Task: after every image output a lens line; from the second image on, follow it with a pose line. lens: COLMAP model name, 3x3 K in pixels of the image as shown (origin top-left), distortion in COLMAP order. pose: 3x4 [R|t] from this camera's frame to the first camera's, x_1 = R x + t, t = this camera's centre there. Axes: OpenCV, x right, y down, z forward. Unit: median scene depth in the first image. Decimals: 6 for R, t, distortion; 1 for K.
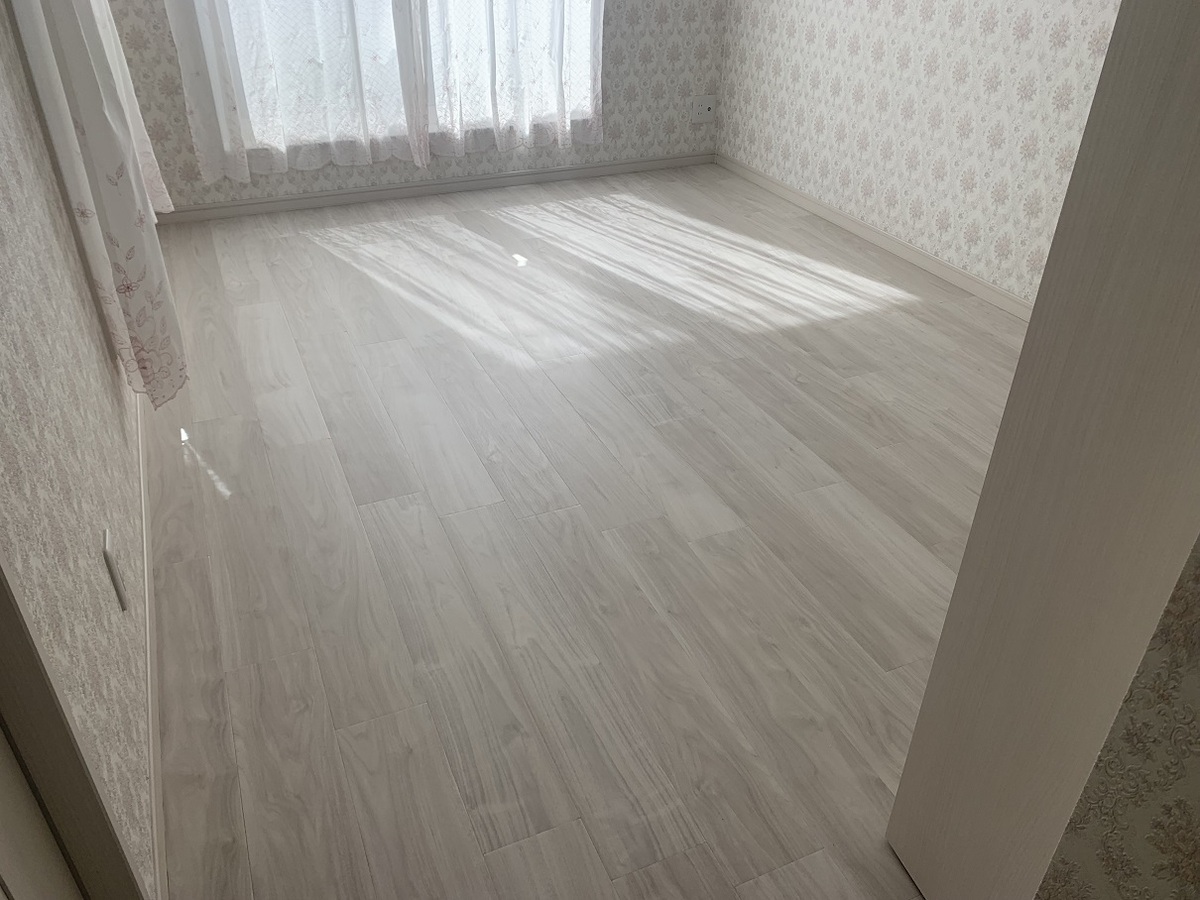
lens RADIAL K [[916.7, 0, 599.8], [0, 916.7, 445.2], [0, 0, 1]] dist [0.034180, -0.036186]
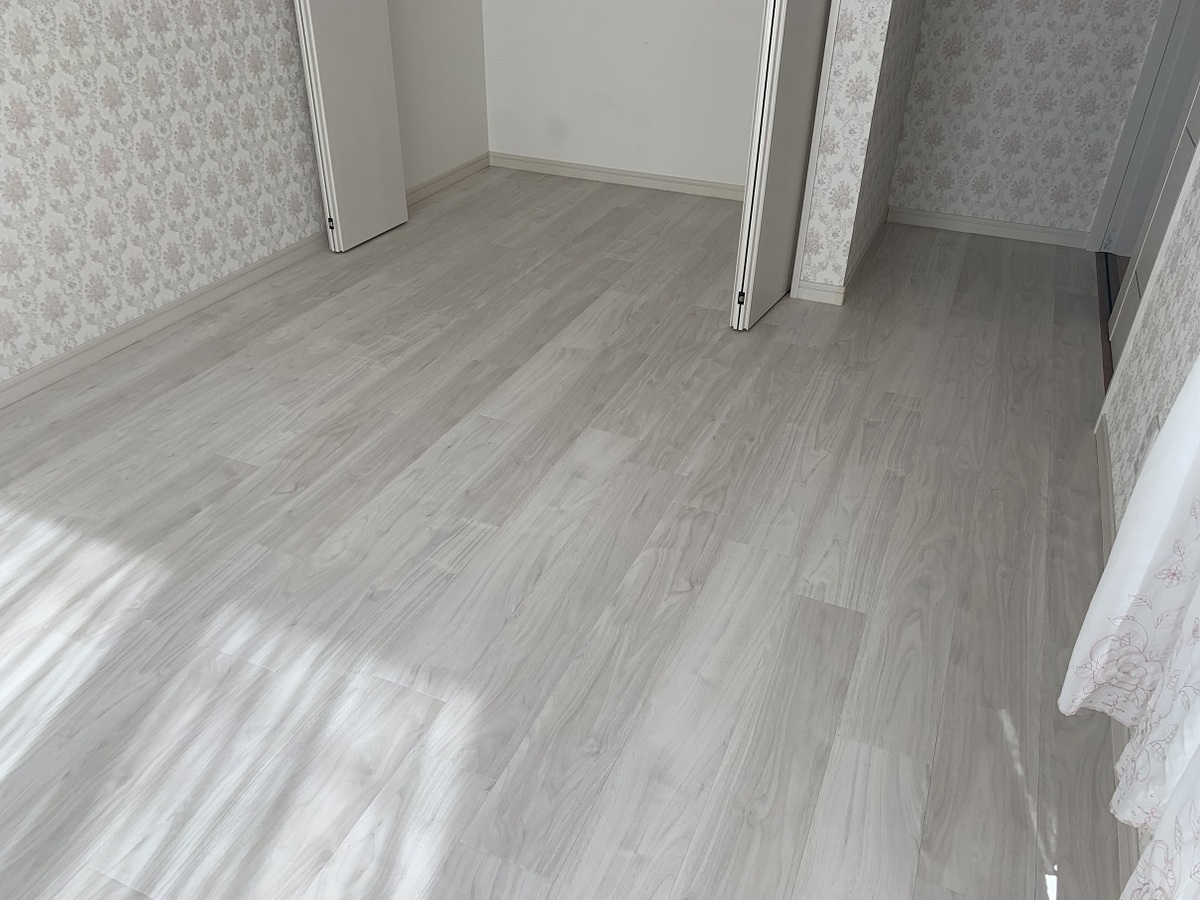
lens RADIAL K [[916.7, 0, 591.5], [0, 916.7, 451.9], [0, 0, 1]] dist [0.034180, -0.036186]
pose [[-0.674275, -0.416968, 0.609501, -0.507550], [0.371561, 0.521711, 0.767958, -0.706599], [-0.638198, 0.744281, -0.196847, 1.121999]]
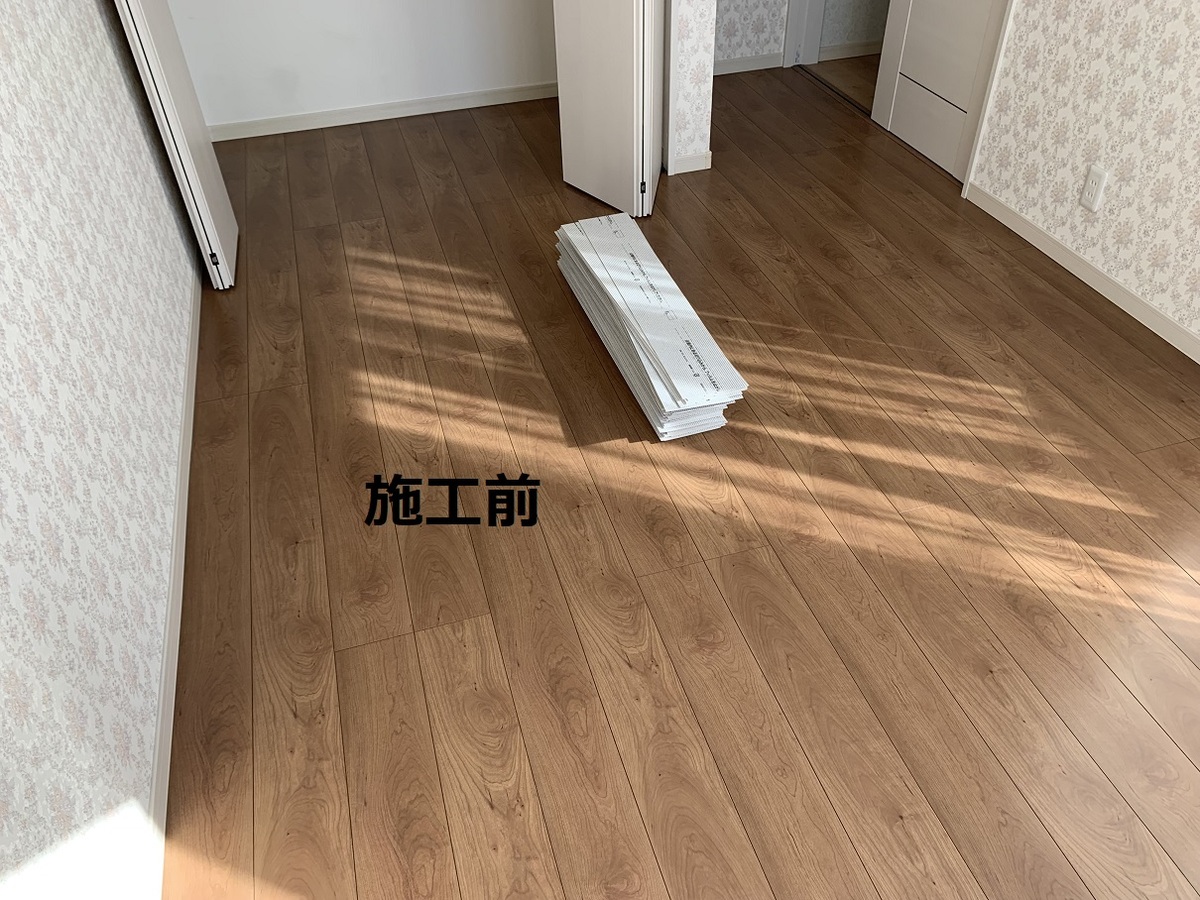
lens RADIAL K [[916.7, 0, 607.8], [0, 916.7, 449.1], [0, 0, 1]] dist [0.034180, -0.036186]
pose [[-0.992816, -0.068006, 0.098446, 0.144178], [0.073861, 0.298959, 0.951403, -1.002244], [-0.094133, 0.951840, -0.291788, 1.389528]]
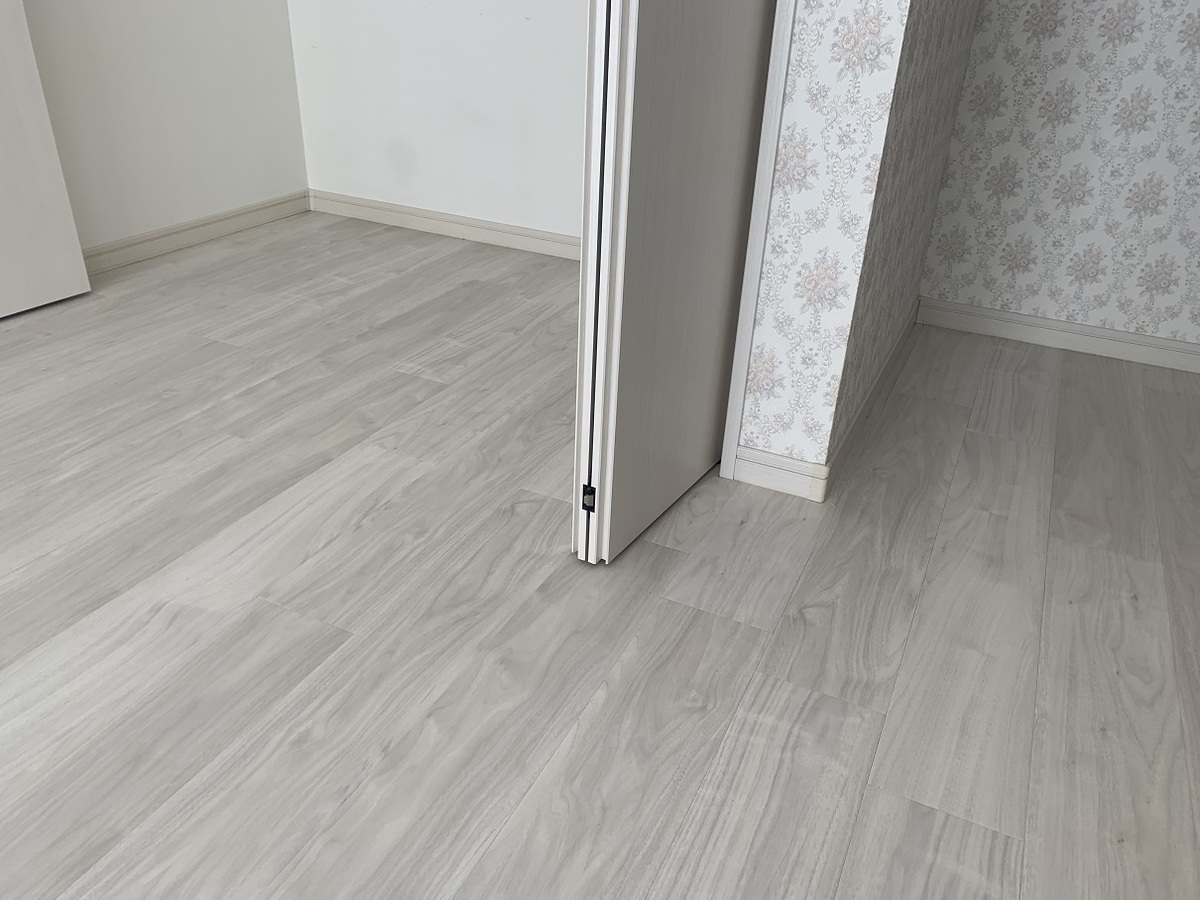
lens RADIAL K [[916.7, 0, 602.9], [0, 916.7, 454.8], [0, 0, 1]] dist [0.034180, -0.036186]
pose [[-0.652632, -0.402918, 0.641661, -0.147158], [0.356340, 0.584151, 0.729239, -0.198009], [-0.668650, 0.704574, -0.237660, 0.698640]]
